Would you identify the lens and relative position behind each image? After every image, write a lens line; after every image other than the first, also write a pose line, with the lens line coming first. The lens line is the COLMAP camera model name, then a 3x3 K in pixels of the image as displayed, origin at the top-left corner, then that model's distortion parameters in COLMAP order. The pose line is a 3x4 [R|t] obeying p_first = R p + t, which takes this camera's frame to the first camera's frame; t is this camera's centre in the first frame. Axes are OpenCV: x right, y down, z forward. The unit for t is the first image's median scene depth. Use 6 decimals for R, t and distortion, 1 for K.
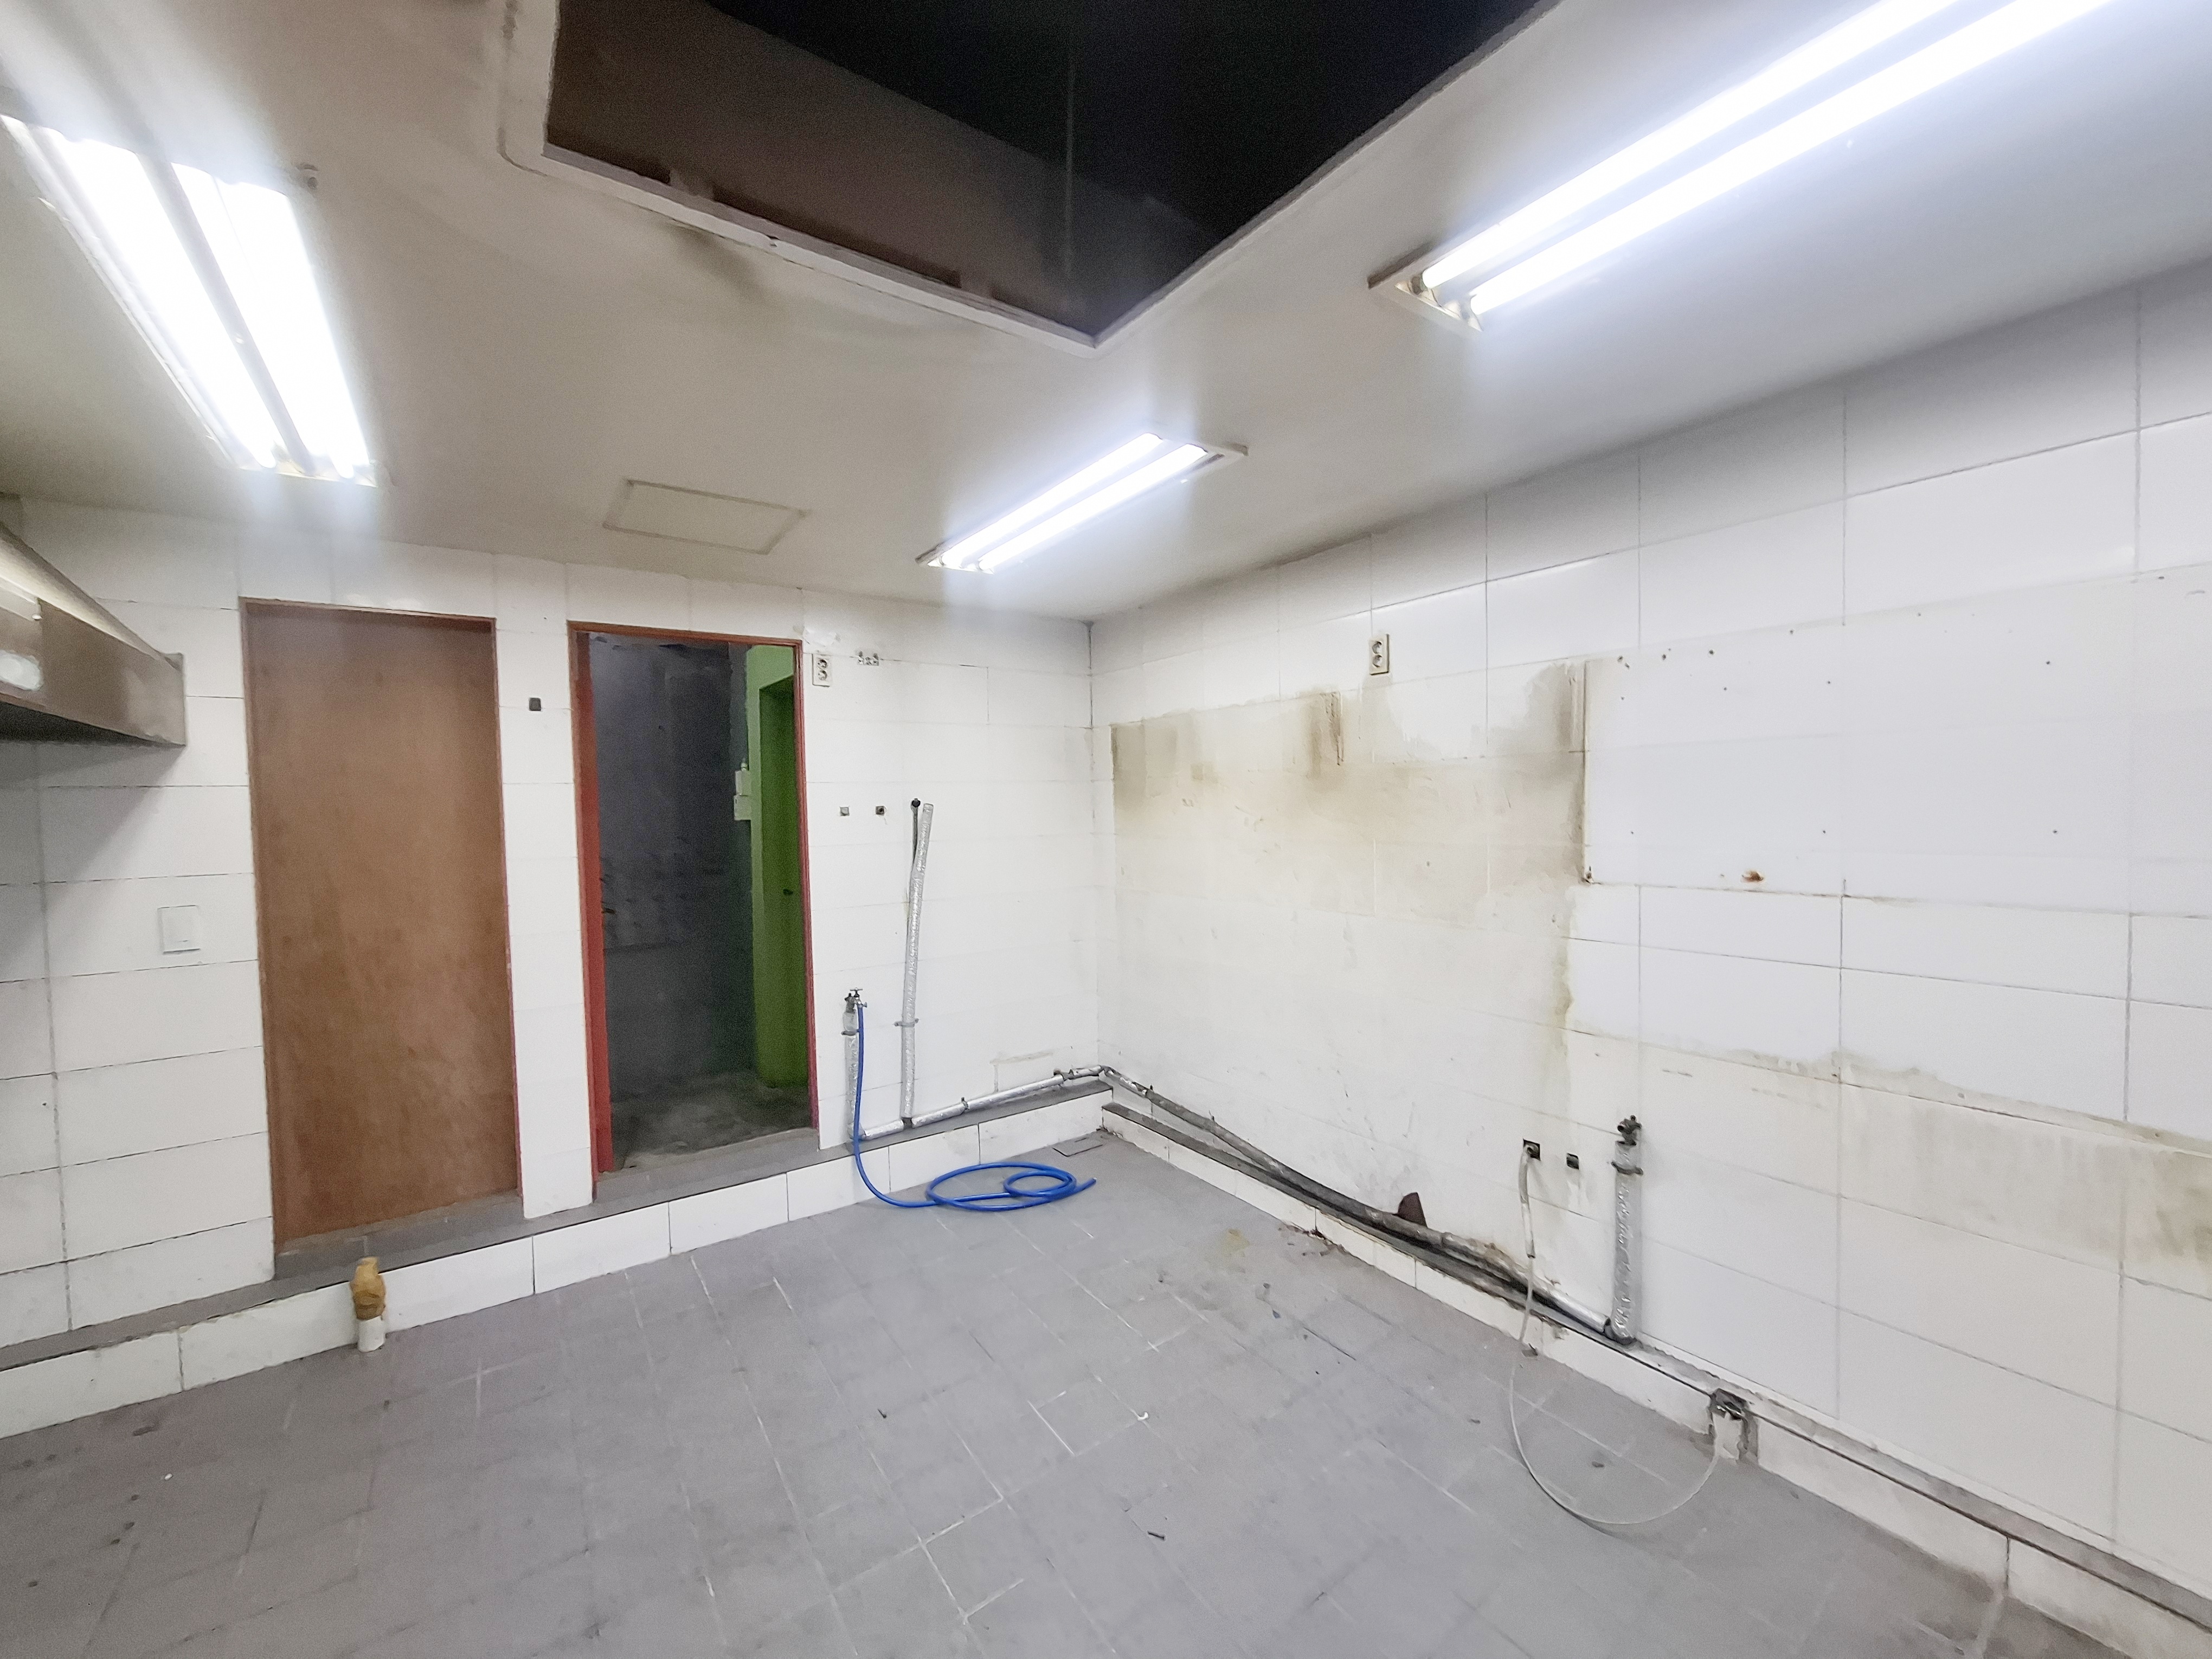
lens RADIAL K [[875.3, 0, 1094.7], [0, 875.3, 840.2], [0, 0, 1]] dist [-0.001412, 0.000423]
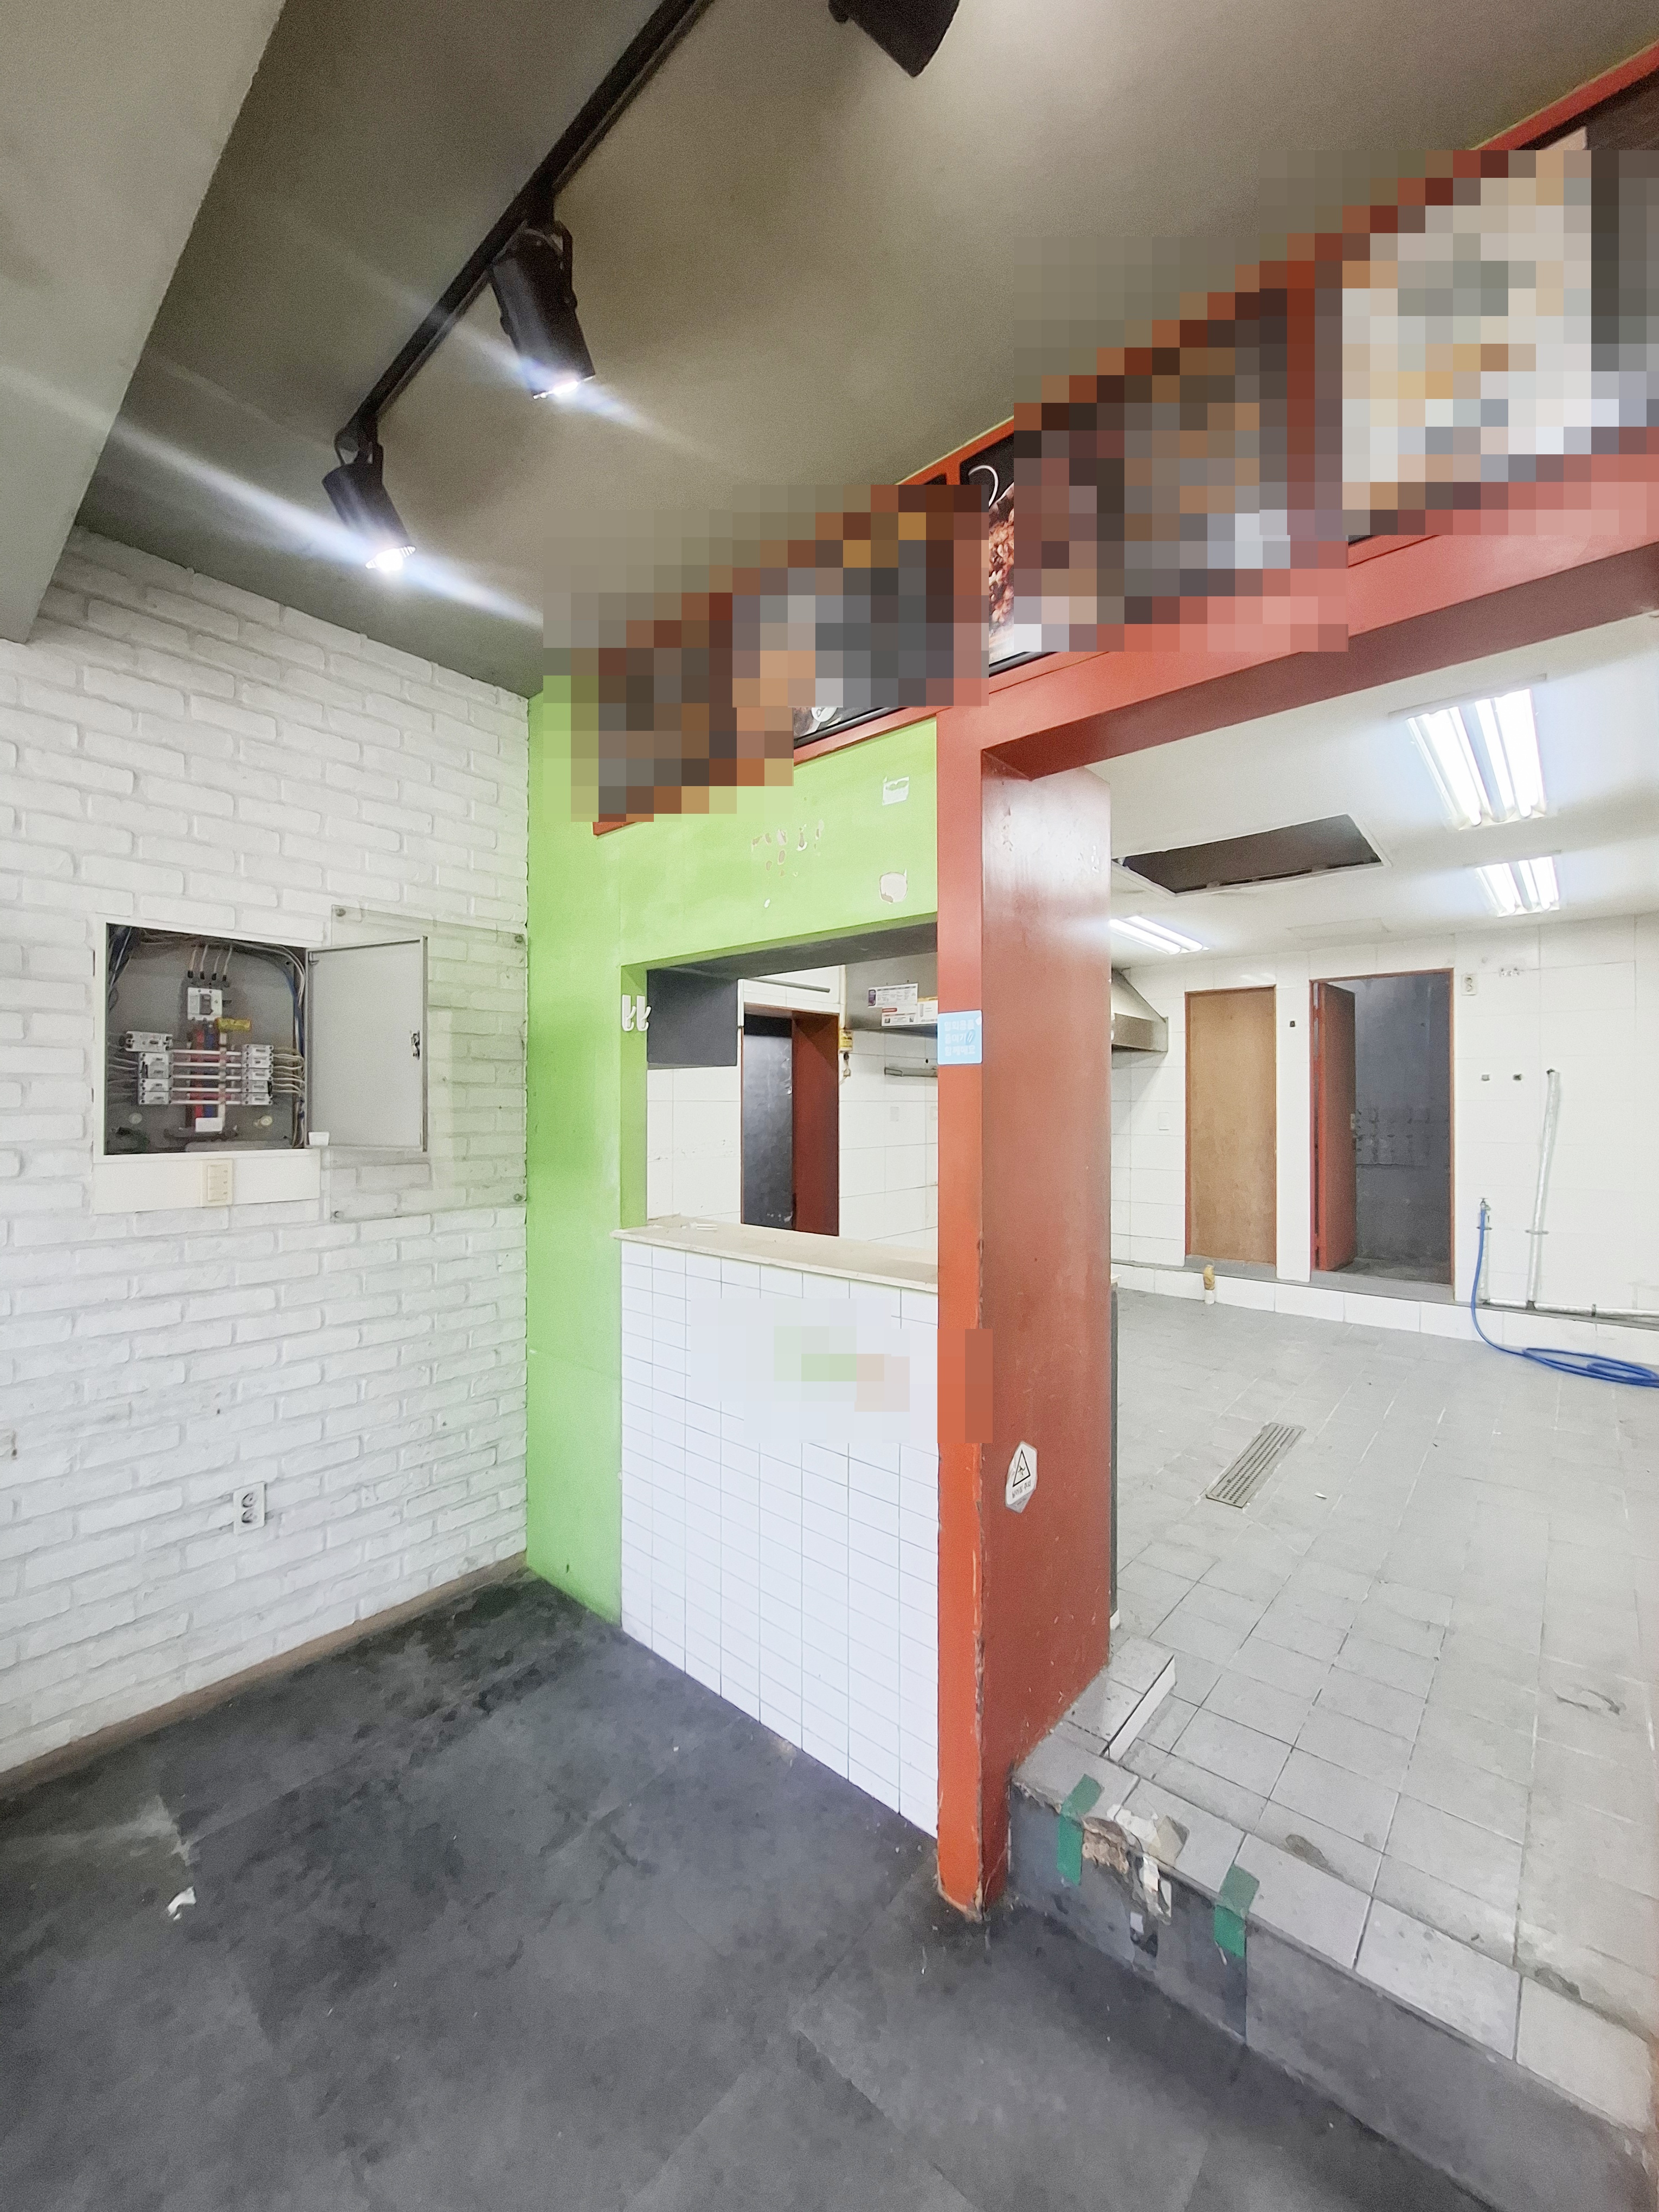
lens RADIAL K [[875.3, 0, 823.1], [0, 875.3, 1103.3], [0, 0, 1]] dist [-0.001412, 0.000423]
pose [[0.240803, 0.028082, -0.970168, 1.234736], [-0.046140, 0.998782, 0.017458, 0.050462], [0.969477, 0.040559, 0.241806, -0.618928]]
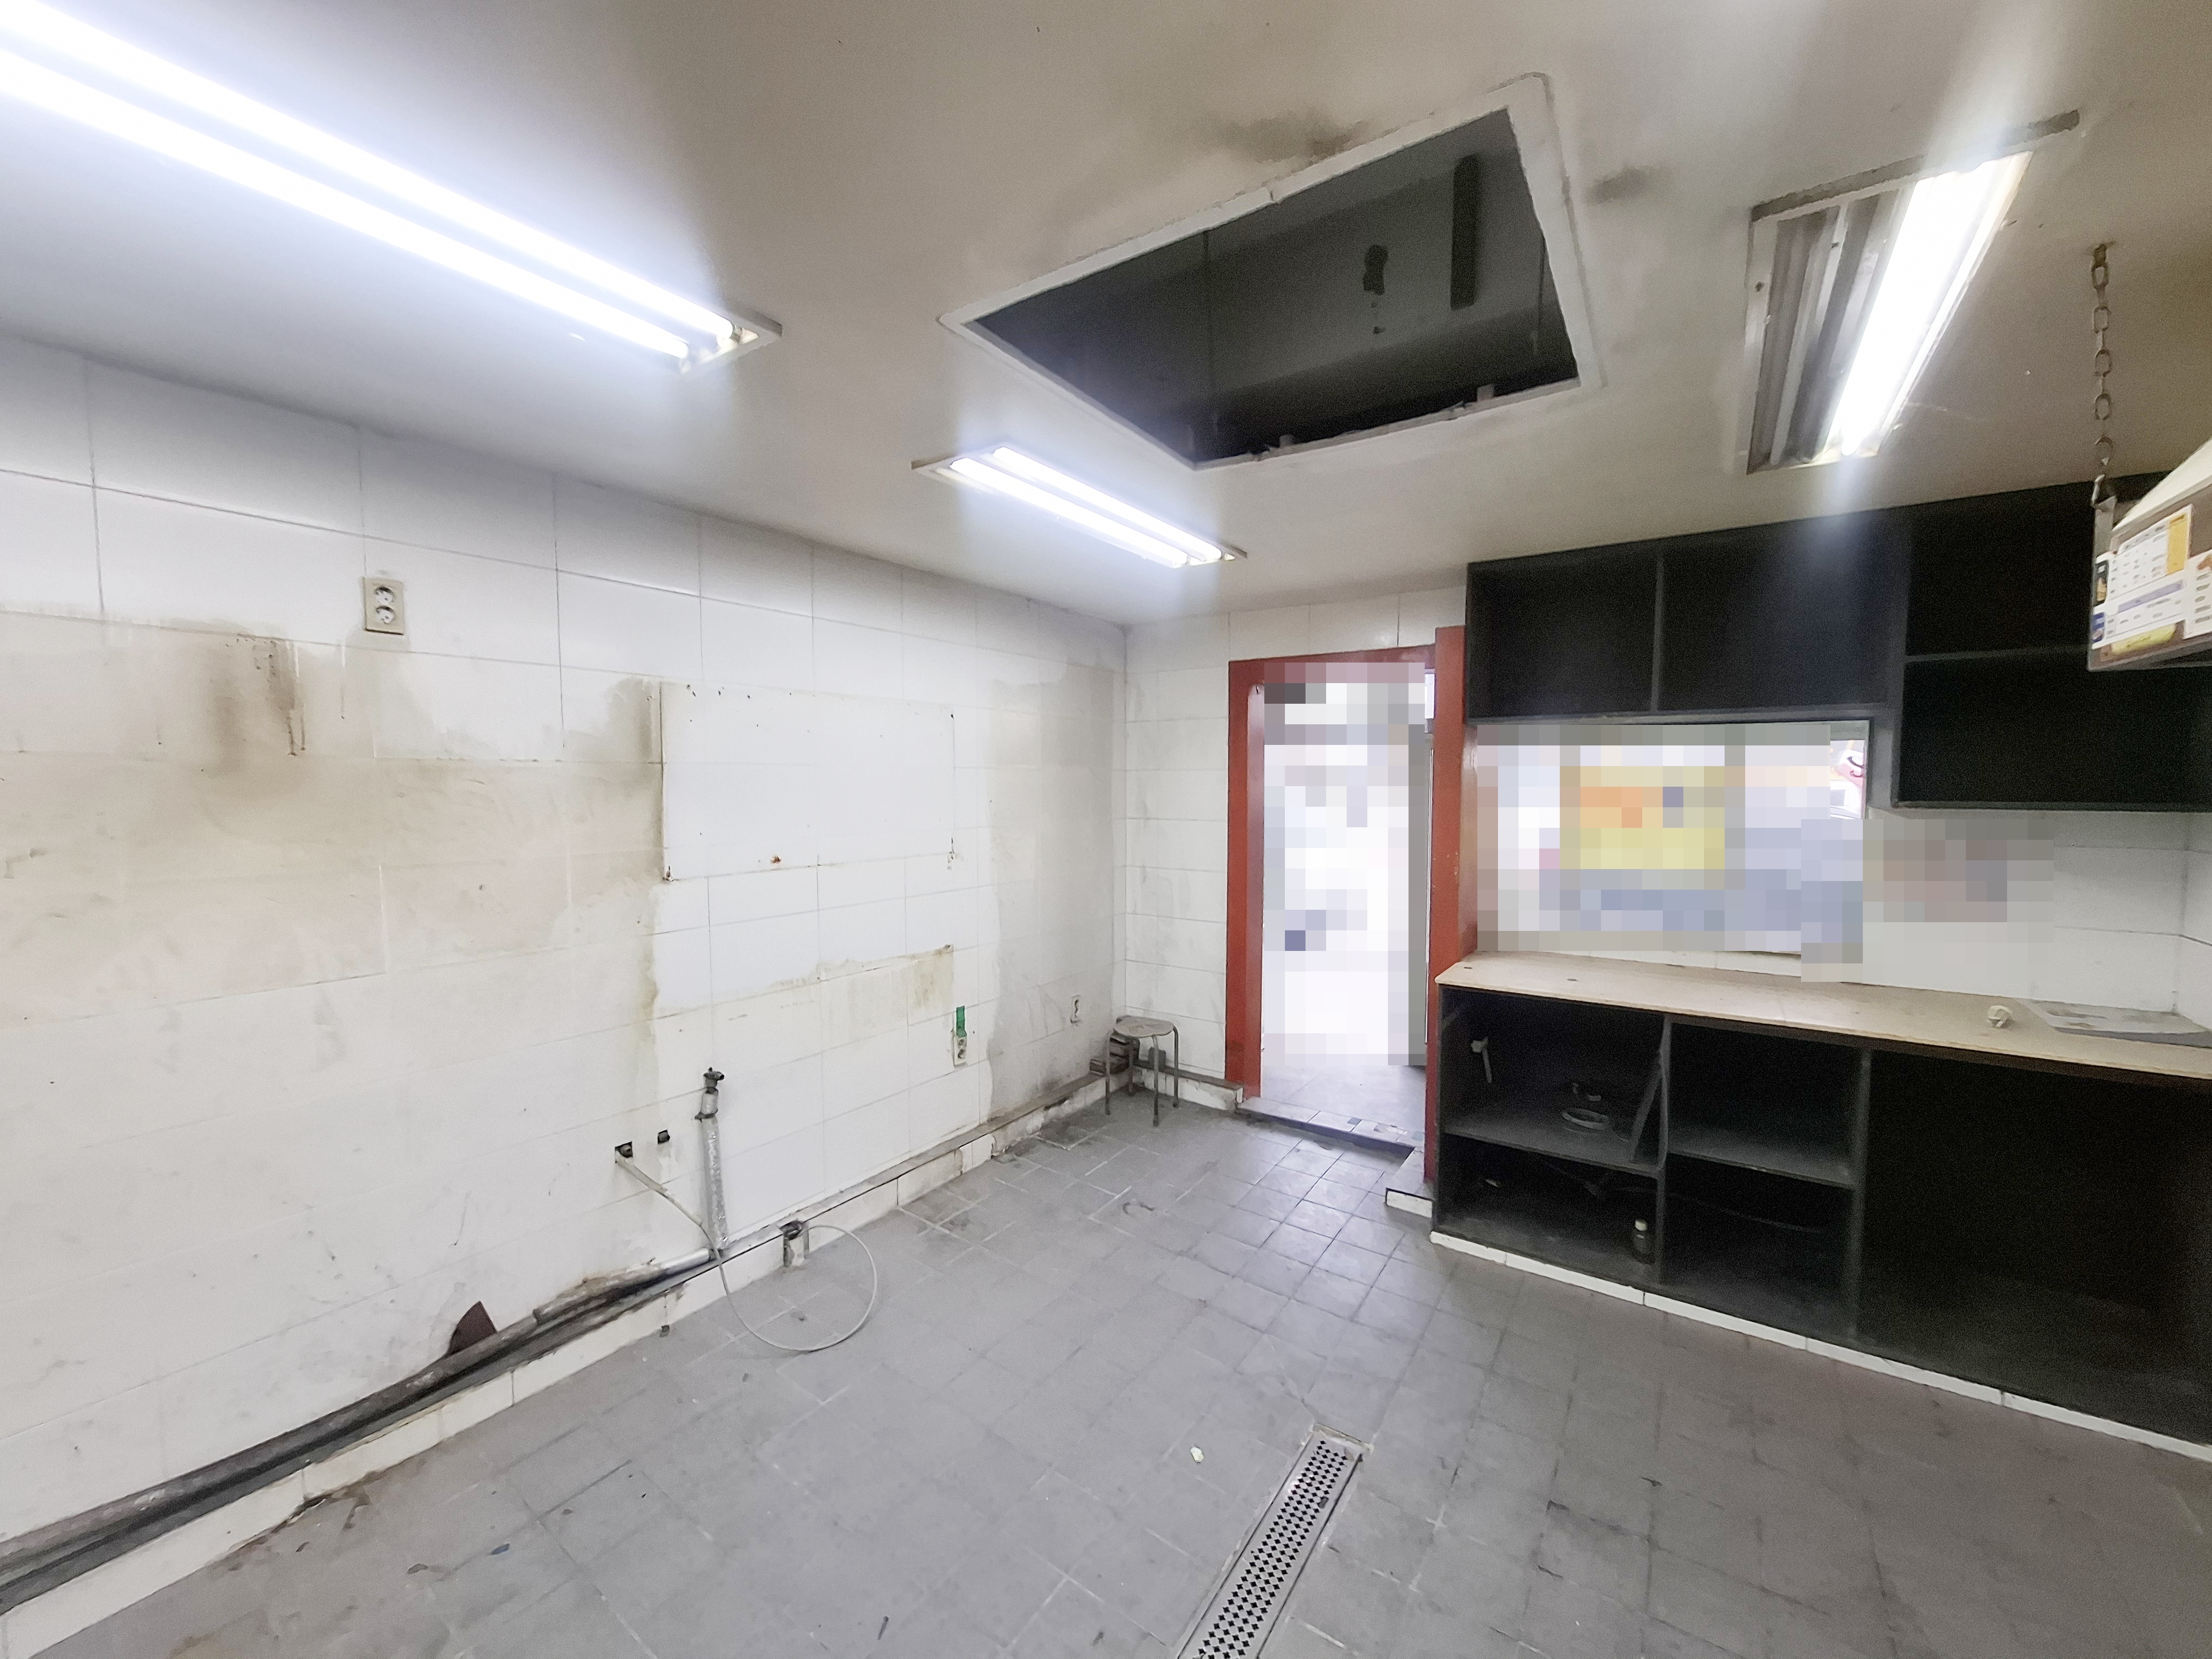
lens RADIAL K [[875.3, 0, 1093.8], [0, 875.3, 833.9], [0, 0, 1]] dist [-0.001412, 0.000423]
pose [[-0.347057, -0.033456, 0.937247, -0.606048], [0.047112, 0.997480, 0.053051, -0.040772], [-0.936660, 0.062567, -0.344606, 0.788085]]
